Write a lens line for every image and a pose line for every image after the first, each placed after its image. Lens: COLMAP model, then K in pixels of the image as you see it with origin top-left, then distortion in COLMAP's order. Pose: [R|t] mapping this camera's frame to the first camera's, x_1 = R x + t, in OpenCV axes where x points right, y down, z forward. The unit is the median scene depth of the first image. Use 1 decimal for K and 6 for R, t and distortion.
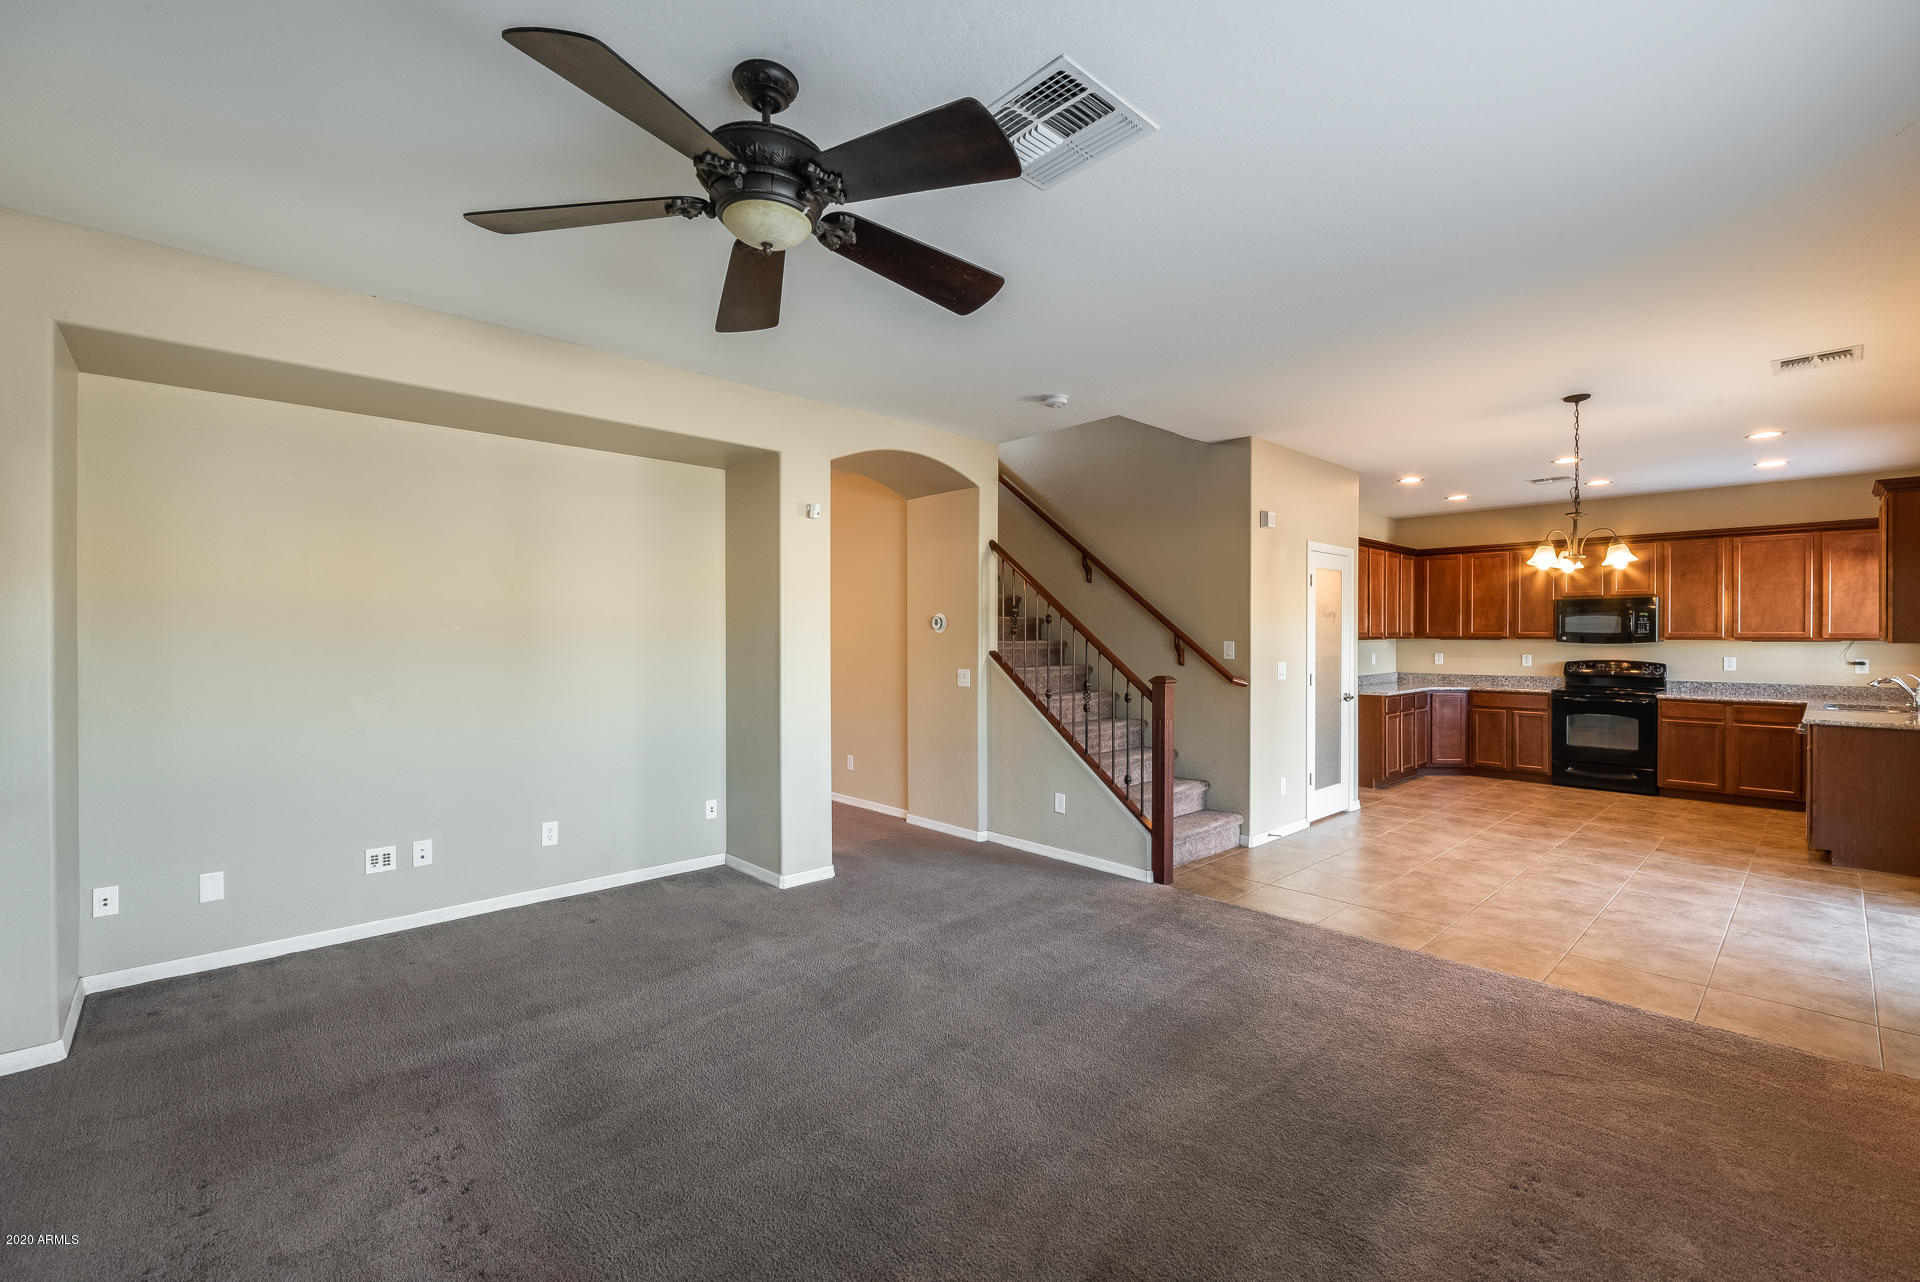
lens RADIAL K [[816.5, 0, 968.7], [0, 816.5, 636.5], [0, 0, 1]] dist [0.015234, -0.000123]
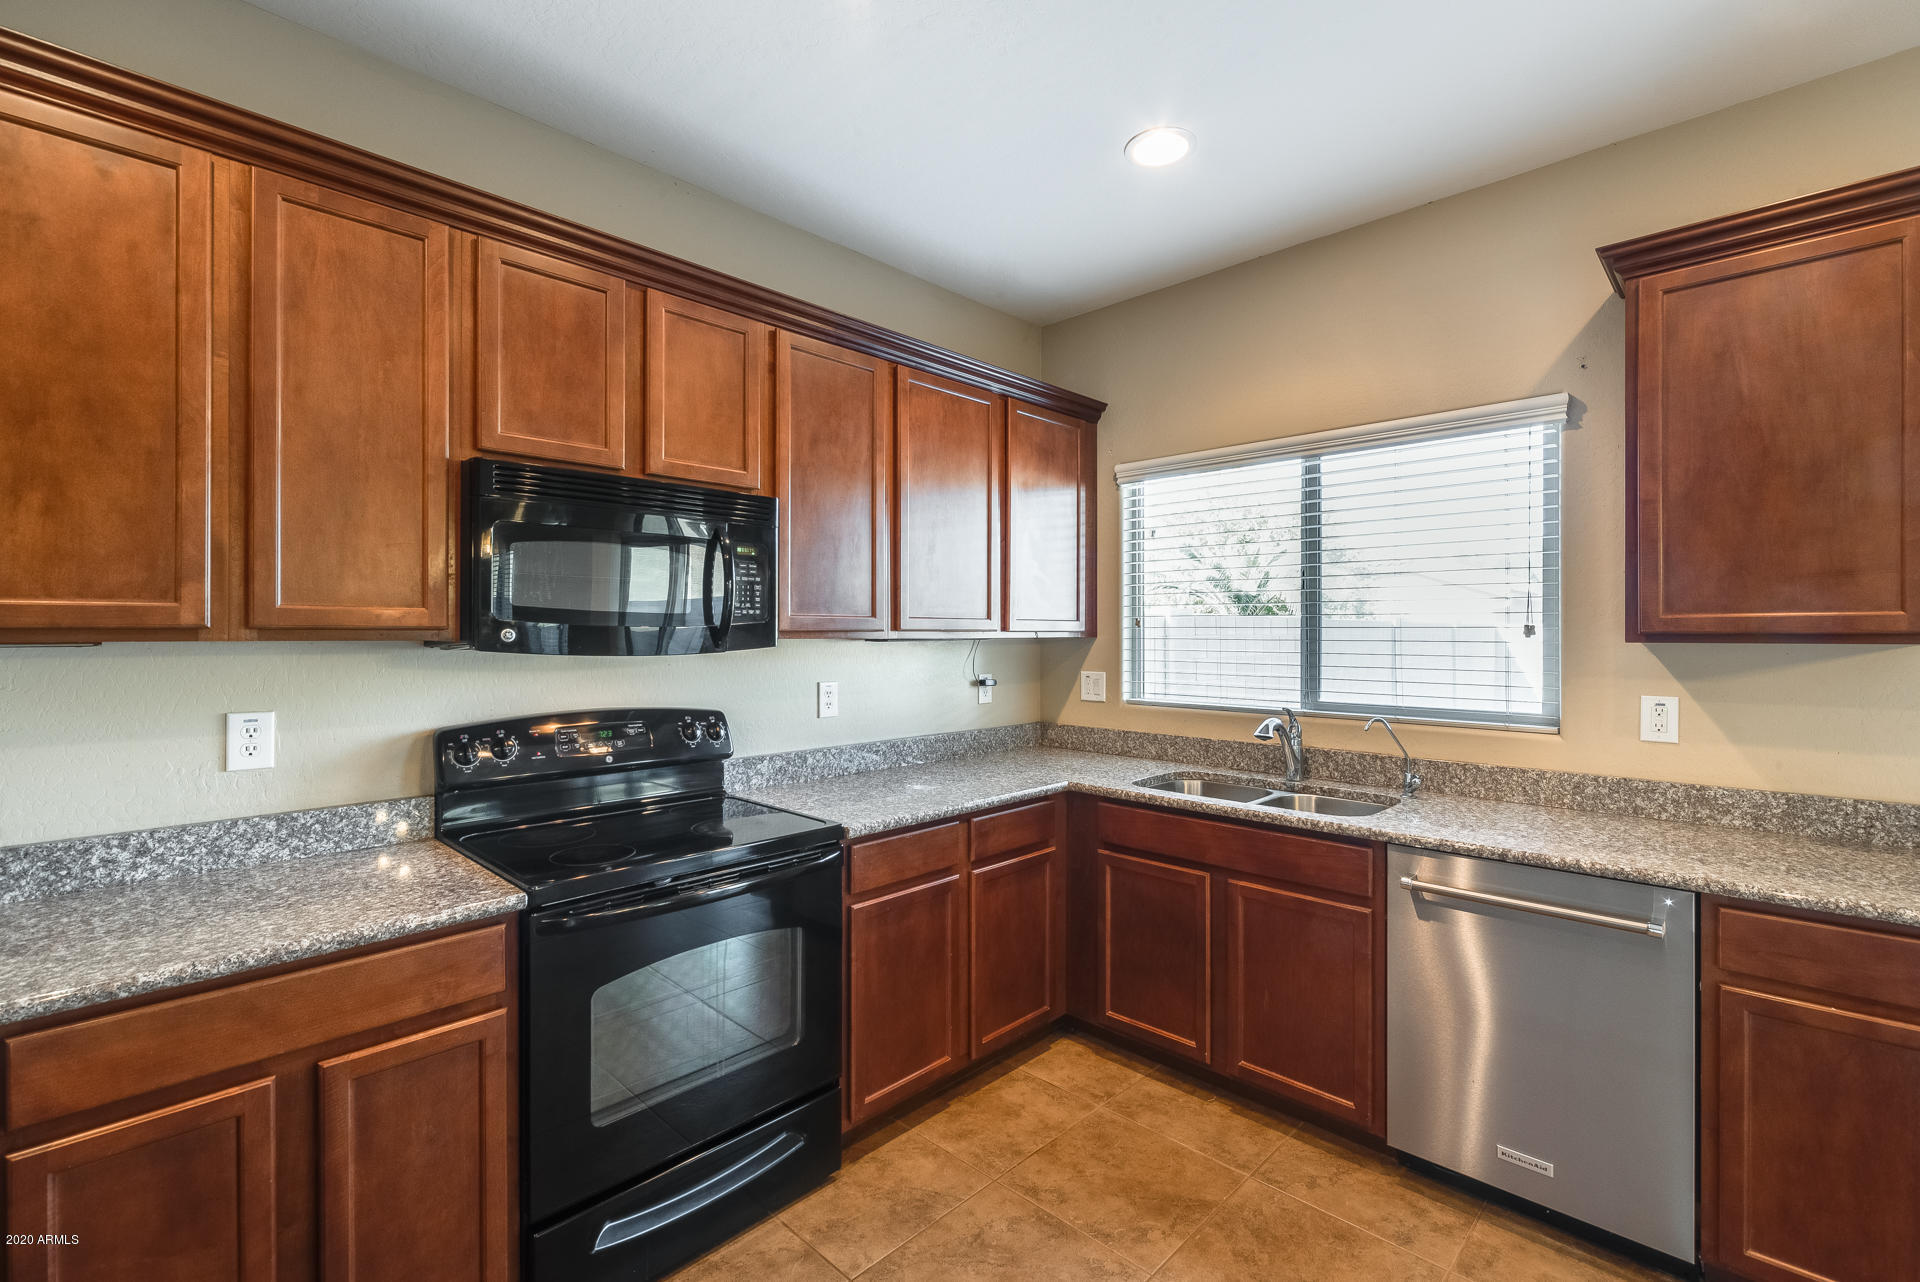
lens RADIAL K [[816.5, 0, 968.7], [0, 816.5, 636.5], [0, 0, 1]] dist [0.015234, -0.000123]
pose [[-0.023251, -0.003759, 0.999723, 0.714516], [0.004232, 0.999984, 0.003858, 0.002974], [-0.999721, 0.004321, -0.023234, 1.267615]]
